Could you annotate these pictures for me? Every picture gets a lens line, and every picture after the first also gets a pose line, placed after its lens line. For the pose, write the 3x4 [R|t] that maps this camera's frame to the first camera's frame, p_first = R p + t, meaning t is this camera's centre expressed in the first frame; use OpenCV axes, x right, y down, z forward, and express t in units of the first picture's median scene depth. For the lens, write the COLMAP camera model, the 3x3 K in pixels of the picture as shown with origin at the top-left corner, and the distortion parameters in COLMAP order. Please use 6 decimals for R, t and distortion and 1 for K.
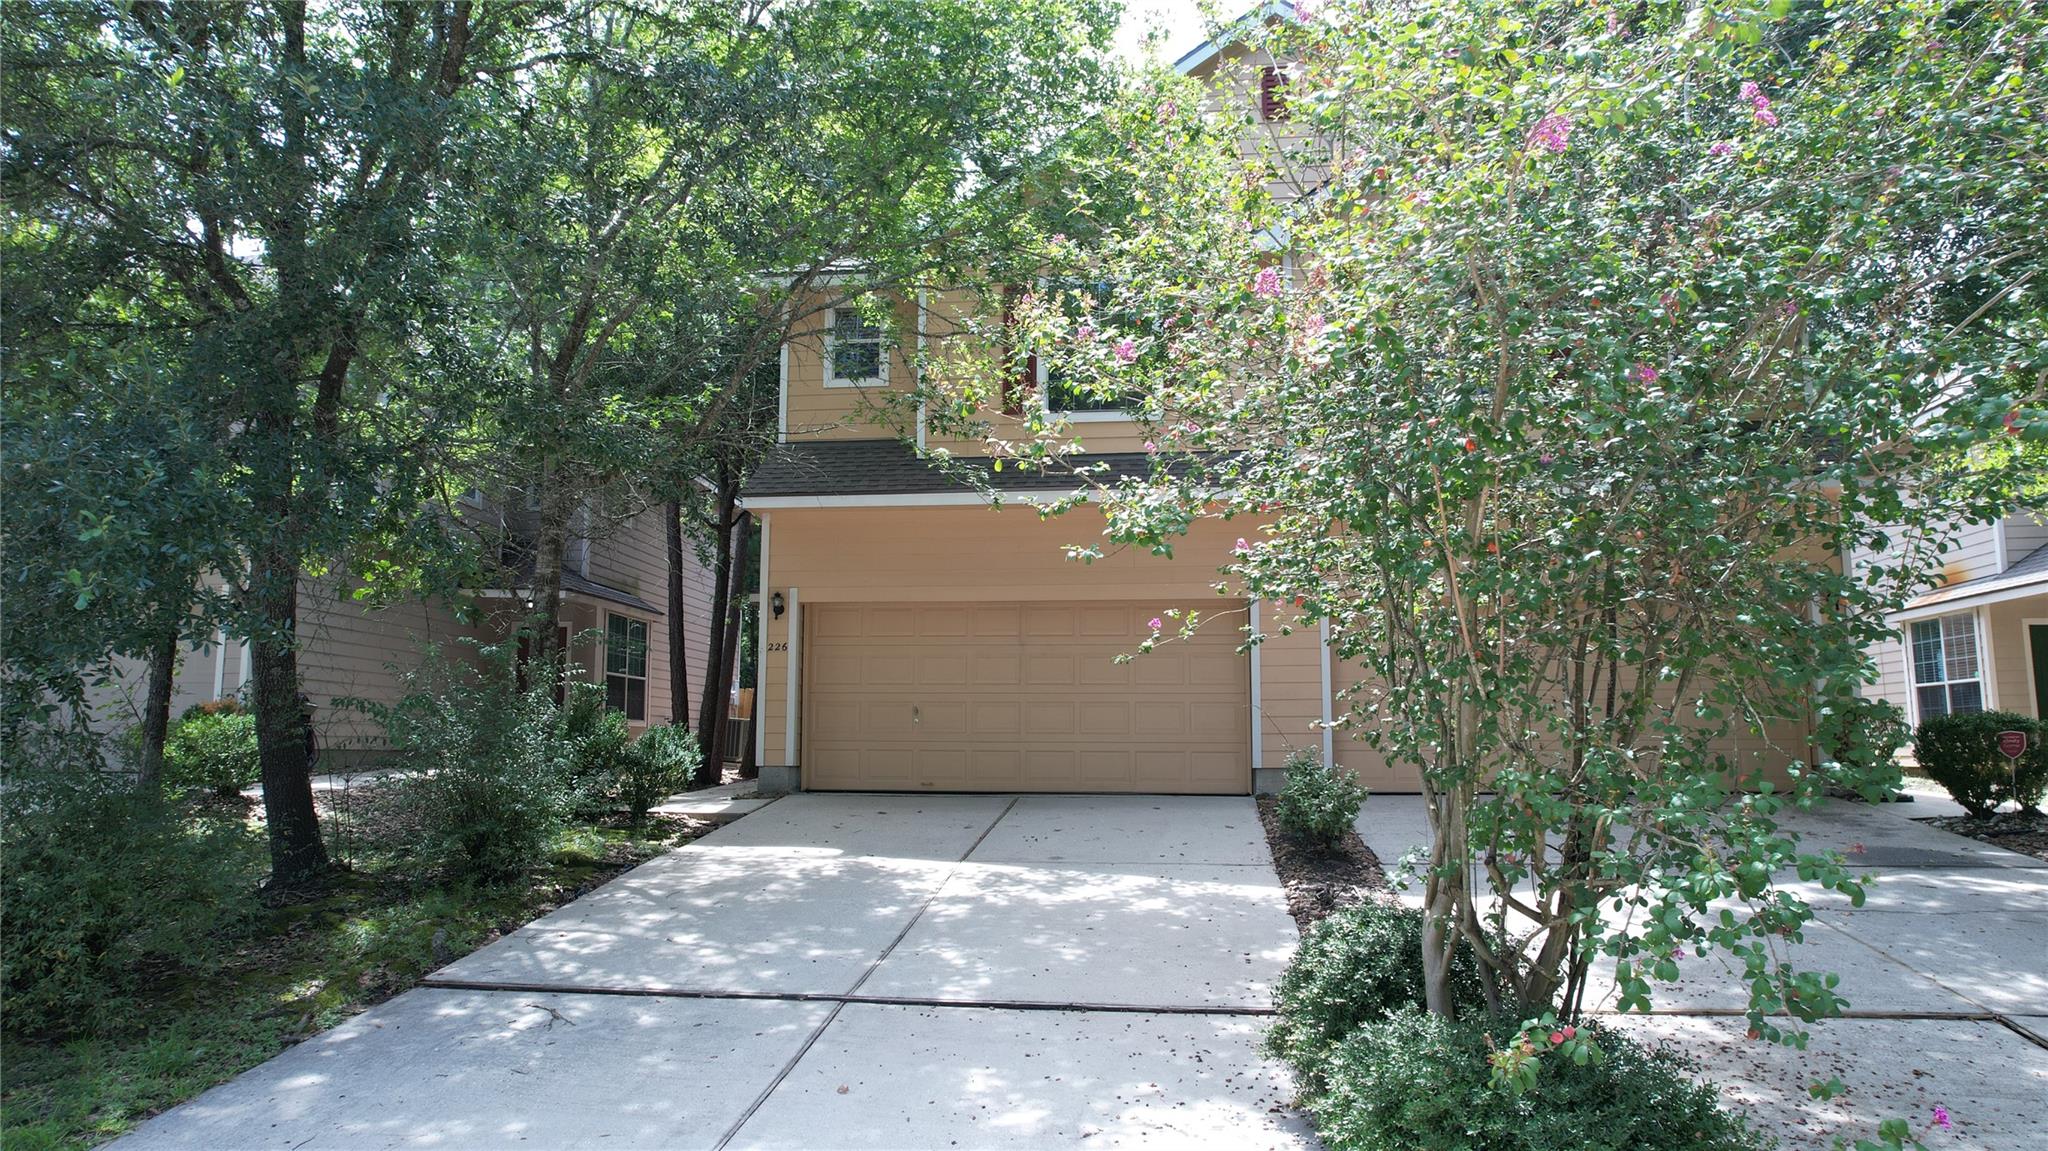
lens RADIAL K [[1291.5, 0, 1026.2], [0, 1291.5, 574.4], [0, 0, 1]] dist [-0.024628, -0.001325]
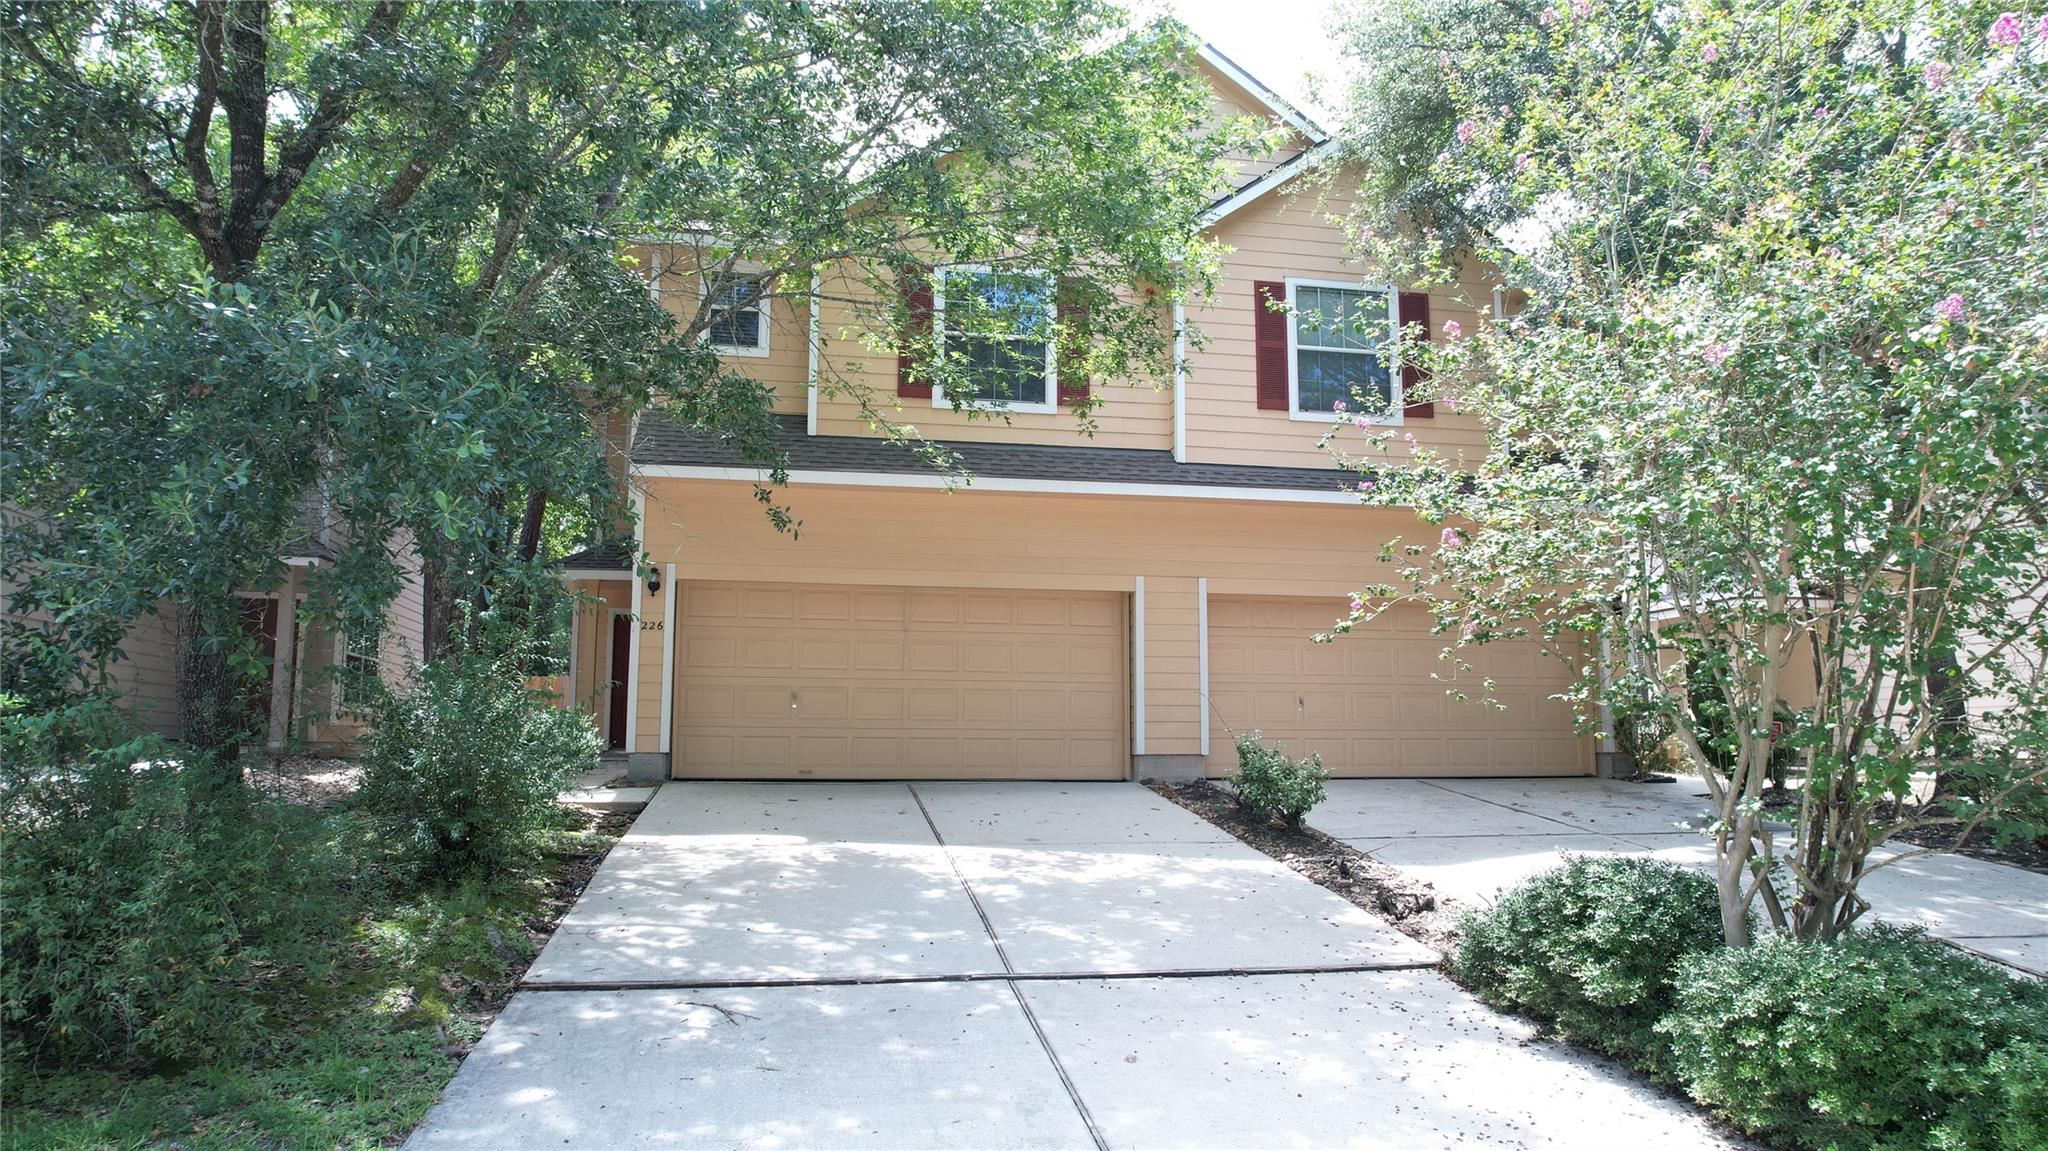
lens RADIAL K [[1291.5, 0, 1026.7], [0, 1291.5, 577.6], [0, 0, 1]] dist [-0.024628, -0.001325]
pose [[0.954523, 0.040159, 0.295419, -0.268846], [-0.041236, 0.999146, -0.002587, 0.015896], [-0.295271, -0.009712, 0.955364, 0.034191]]
